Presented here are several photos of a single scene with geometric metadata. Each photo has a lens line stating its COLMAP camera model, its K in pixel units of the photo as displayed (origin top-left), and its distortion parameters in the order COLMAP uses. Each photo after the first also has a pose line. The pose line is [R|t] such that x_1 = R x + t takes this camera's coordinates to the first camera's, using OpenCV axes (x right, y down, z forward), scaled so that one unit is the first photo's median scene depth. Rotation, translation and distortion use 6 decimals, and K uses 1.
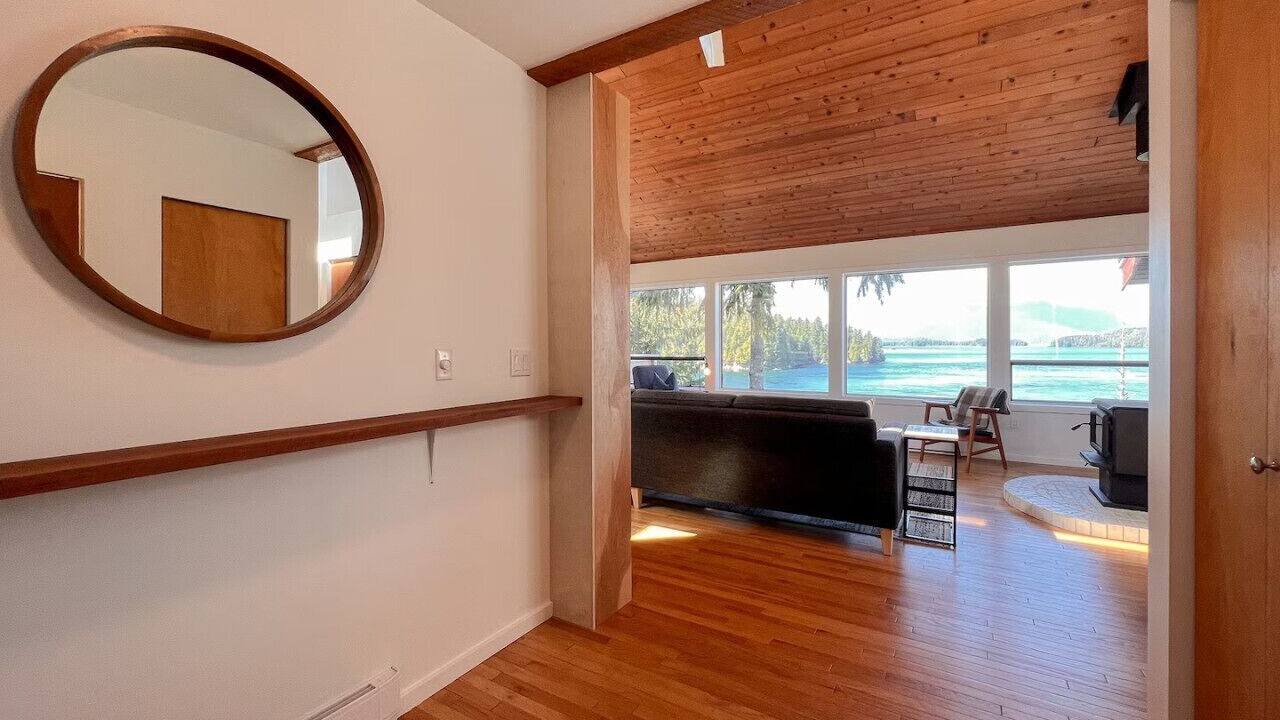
lens RADIAL K [[519.6, 0, 632.8], [0, 519.6, 346.6], [0, 0, 1]] dist [-0.000829, -0.000503]
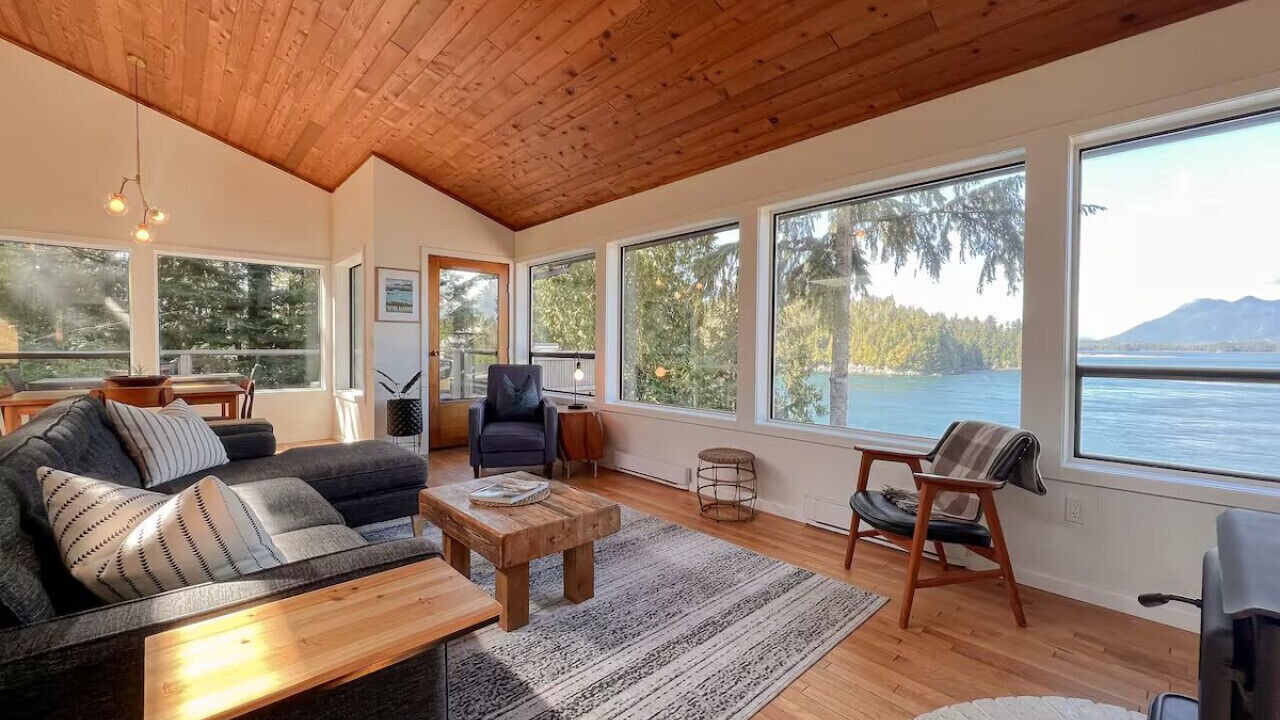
lens RADIAL K [[519.6, 0, 618.3], [0, 519.6, 362.0], [0, 0, 1]] dist [-0.000829, -0.000503]
pose [[0.963805, 0.000298, -0.266609, 0.474660], [0.006495, 0.999676, 0.024596, 0.012359], [0.266530, -0.025437, 0.963491, 0.478344]]
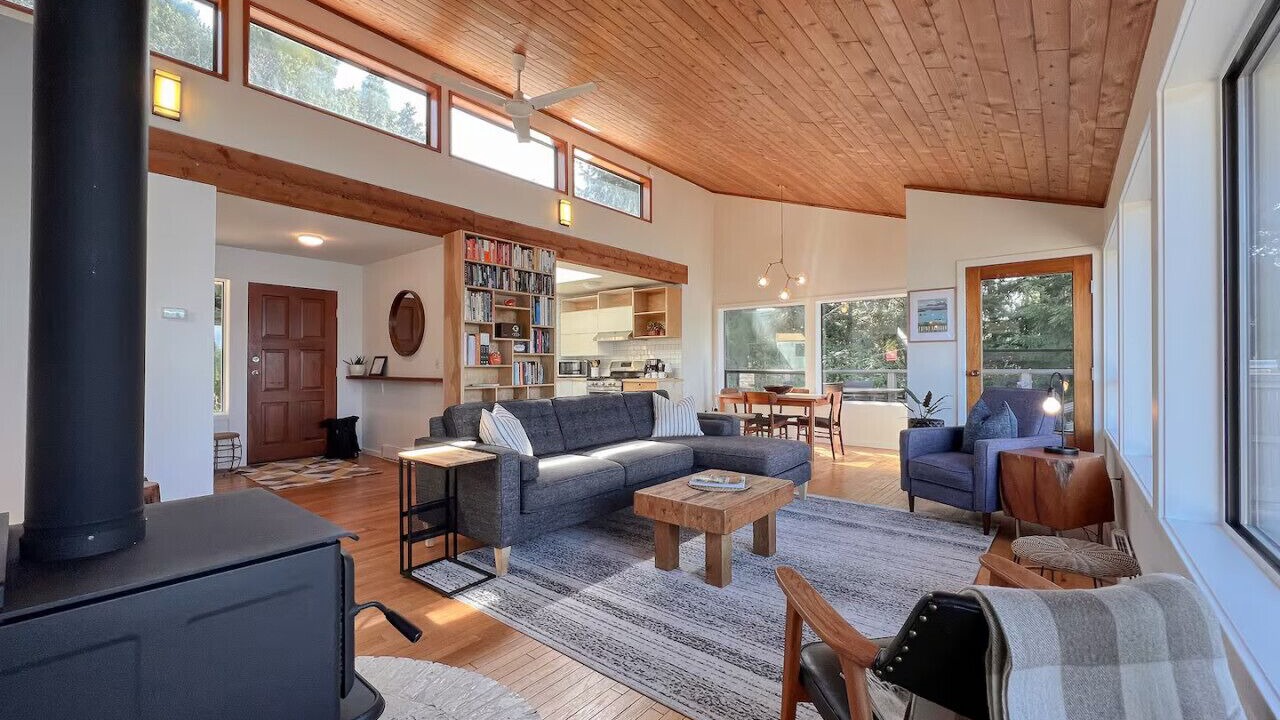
lens RADIAL K [[519.6, 0, 644.6], [0, 519.6, 367.0], [0, 0, 1]] dist [-0.000829, -0.000503]
pose [[-0.123941, -0.009140, -0.992247, 0.866112], [-0.000281, 0.999958, -0.009176, 0.015368], [0.992290, -0.000859, -0.123939, 0.907135]]
